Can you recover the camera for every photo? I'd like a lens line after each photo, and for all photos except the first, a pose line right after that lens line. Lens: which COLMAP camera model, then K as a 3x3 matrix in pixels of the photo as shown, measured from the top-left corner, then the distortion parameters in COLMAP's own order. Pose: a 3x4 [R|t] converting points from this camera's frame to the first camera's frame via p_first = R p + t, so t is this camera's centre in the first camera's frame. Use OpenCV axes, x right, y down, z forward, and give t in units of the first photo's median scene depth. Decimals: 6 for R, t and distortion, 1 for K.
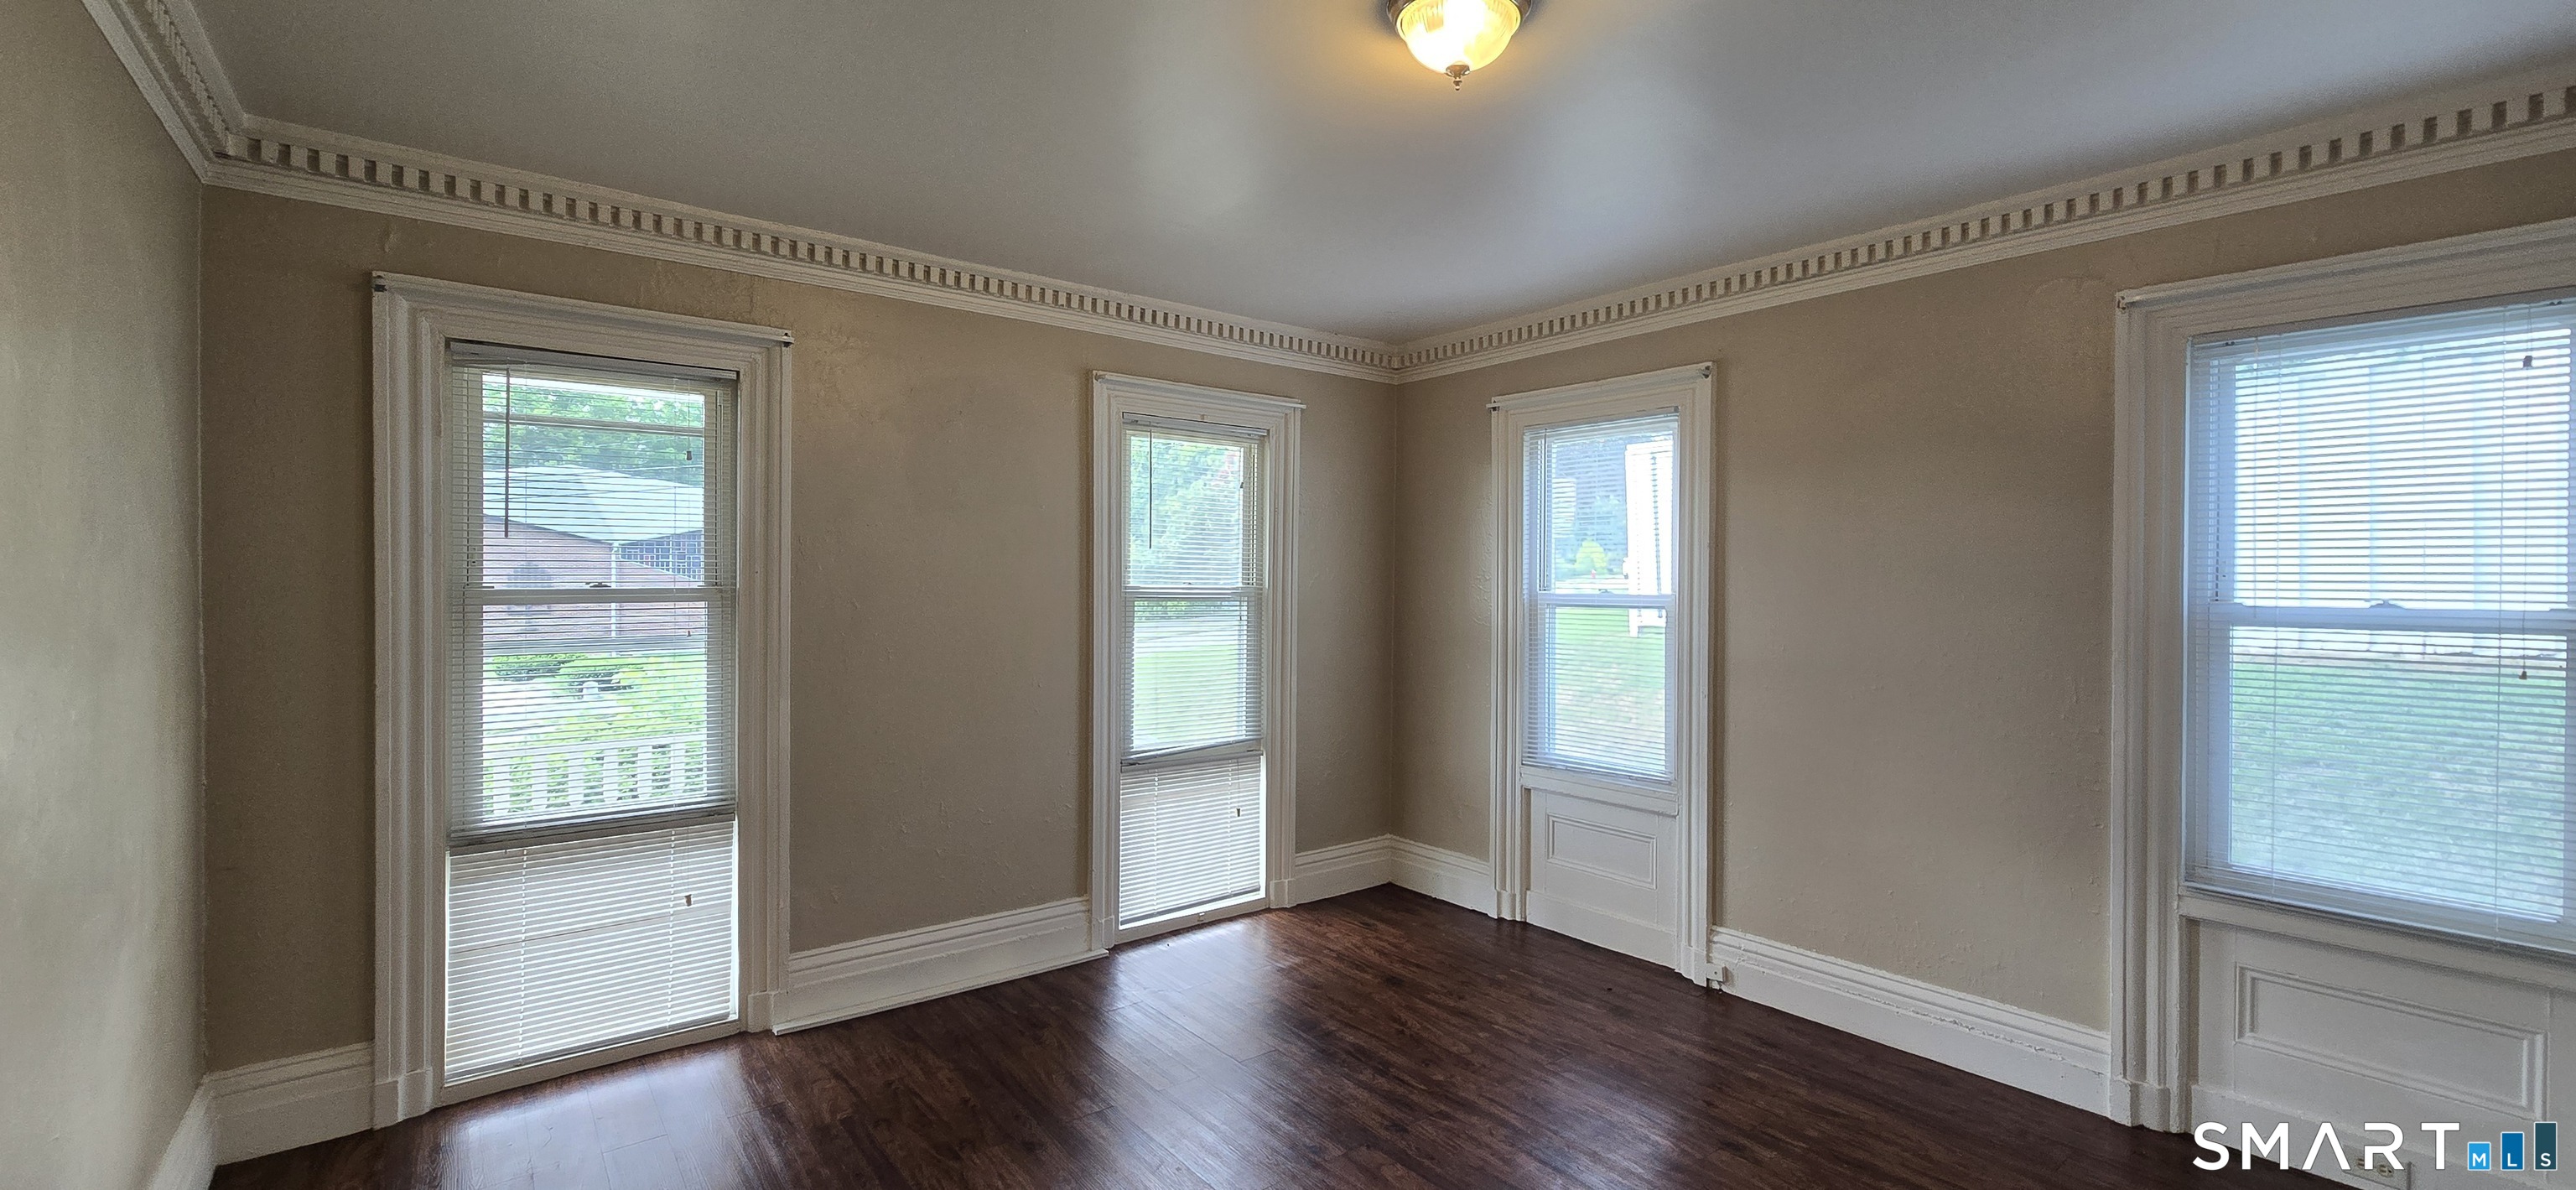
lens RADIAL K [[845.8, 0, 1290.1], [0, 845.8, 548.0], [0, 0, 1]] dist [-0.000219, -0.000013]
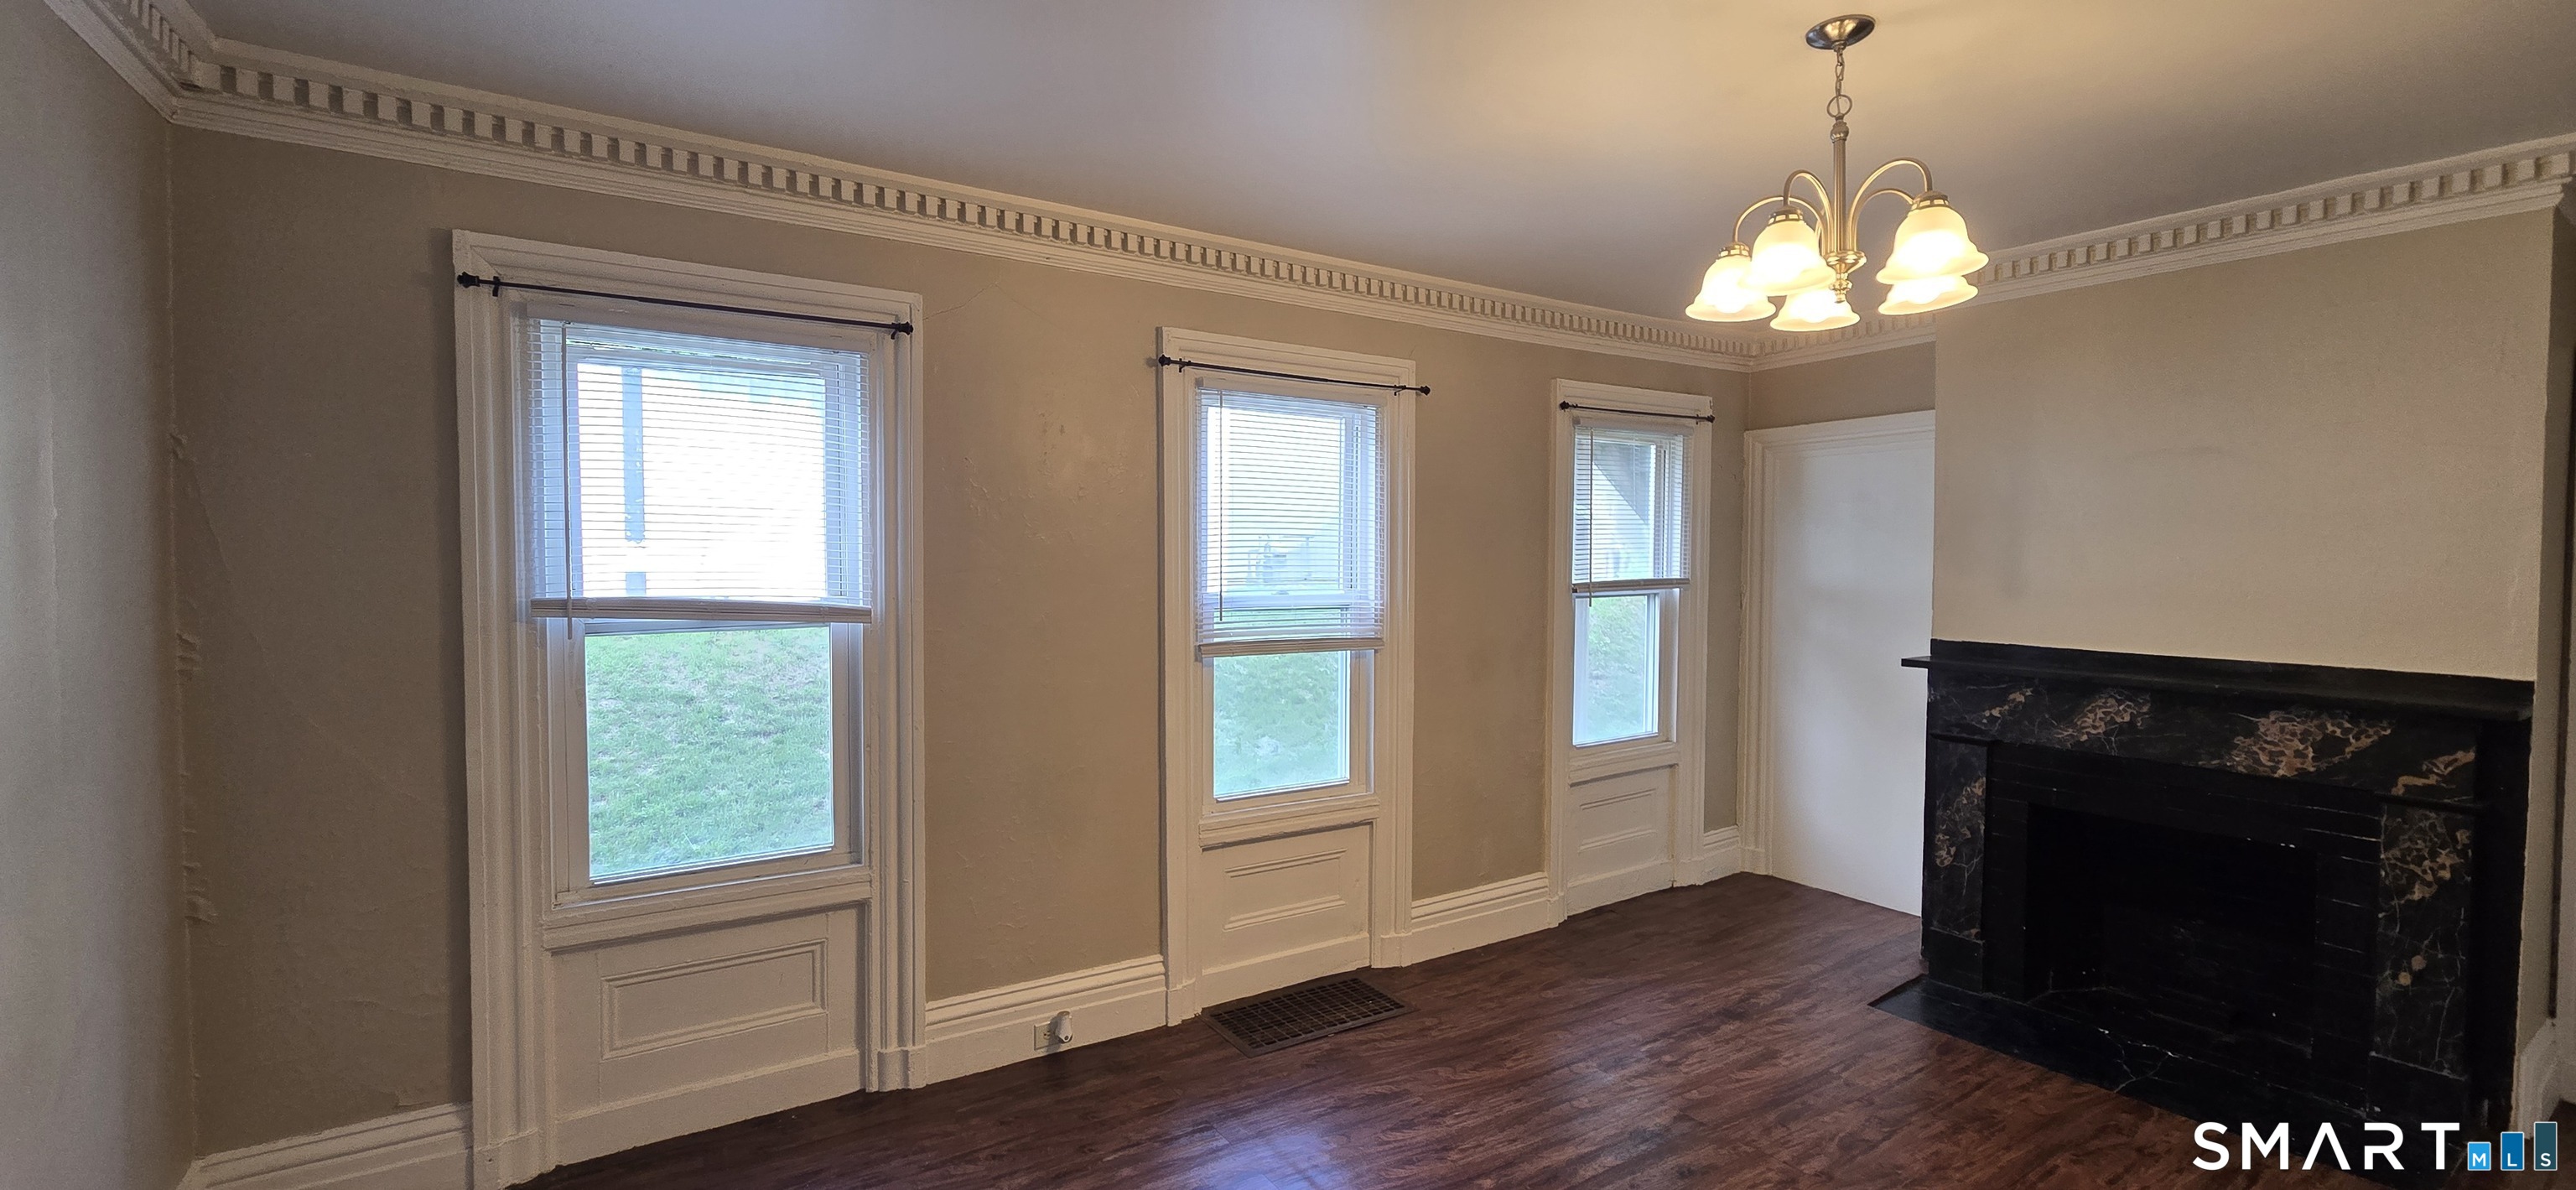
lens RADIAL K [[1063.3, 0, 1333.3], [0, 1063.3, 595.7], [0, 0, 1]] dist [-0.000140, 0.000148]
pose [[0.999930, -0.009246, 0.007348, -0.141127], [0.008854, 0.998625, 0.051679, -0.004377], [-0.007816, -0.051610, 0.998637, -0.089787]]
